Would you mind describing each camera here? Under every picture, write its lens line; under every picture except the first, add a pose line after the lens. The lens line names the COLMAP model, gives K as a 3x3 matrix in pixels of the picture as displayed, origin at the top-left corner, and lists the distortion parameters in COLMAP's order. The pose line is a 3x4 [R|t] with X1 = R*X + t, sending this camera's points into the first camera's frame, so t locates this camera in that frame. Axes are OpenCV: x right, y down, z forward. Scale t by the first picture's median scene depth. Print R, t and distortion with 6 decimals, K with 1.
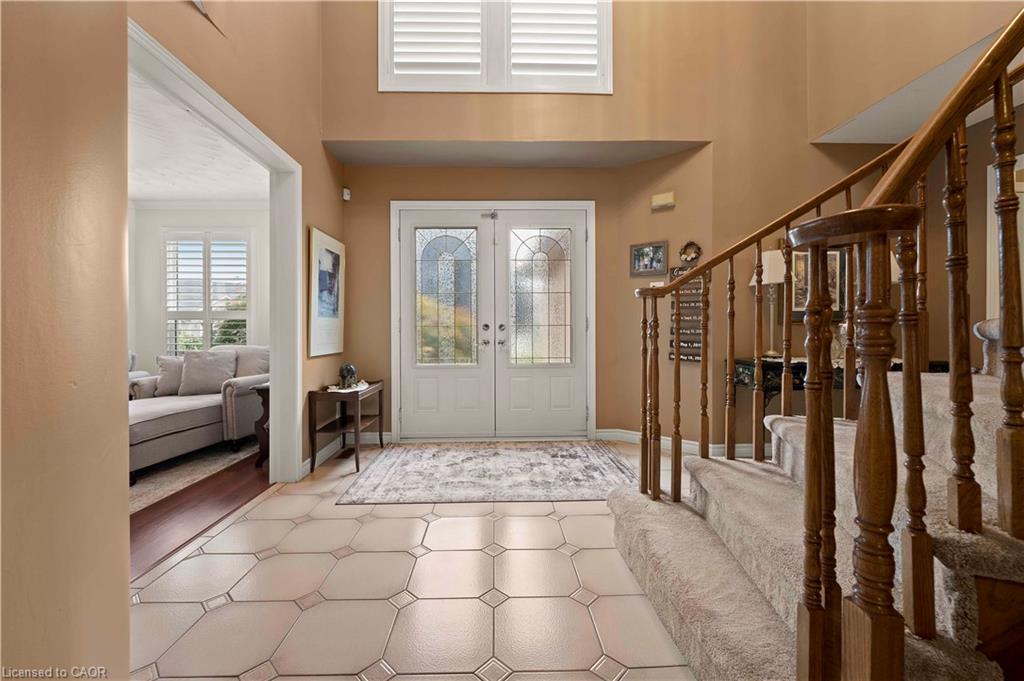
lens RADIAL K [[415.4, 0, 508.1], [0, 415.4, 332.3], [0, 0, 1]] dist [-0.001930, -0.000076]
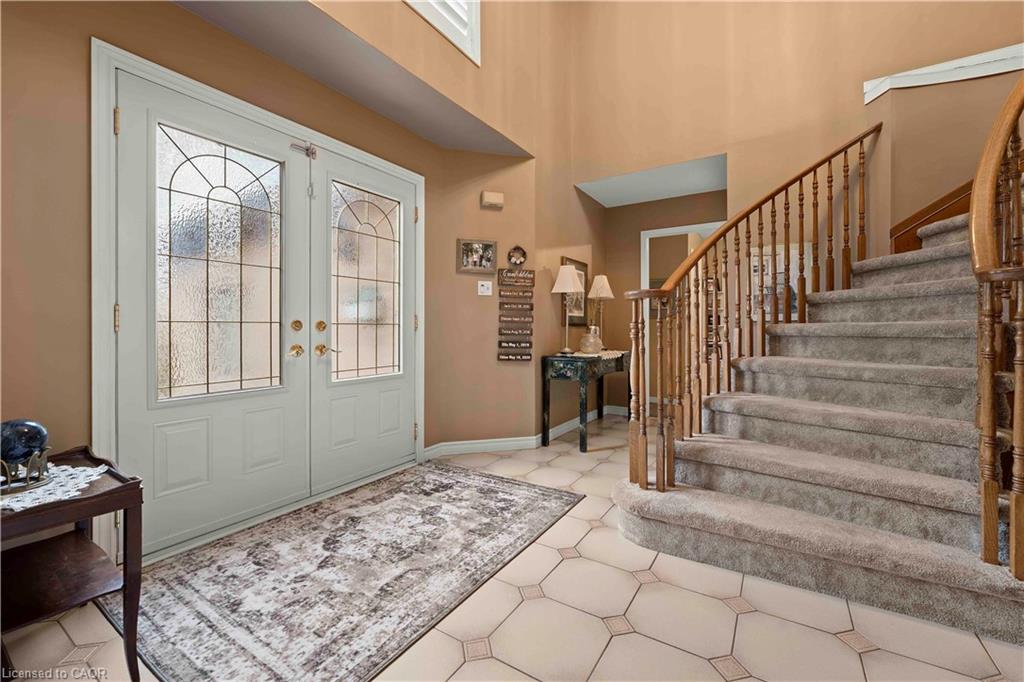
lens RADIAL K [[417.0, 0, 507.2], [0, 417.0, 332.9], [0, 0, 1]] dist [-0.002816, -0.000605]
pose [[0.570252, -0.001140, 0.821469, -0.440195], [0.005312, 0.999983, -0.002300, 0.002341], [-0.821453, 0.005675, 0.570249, 0.433535]]
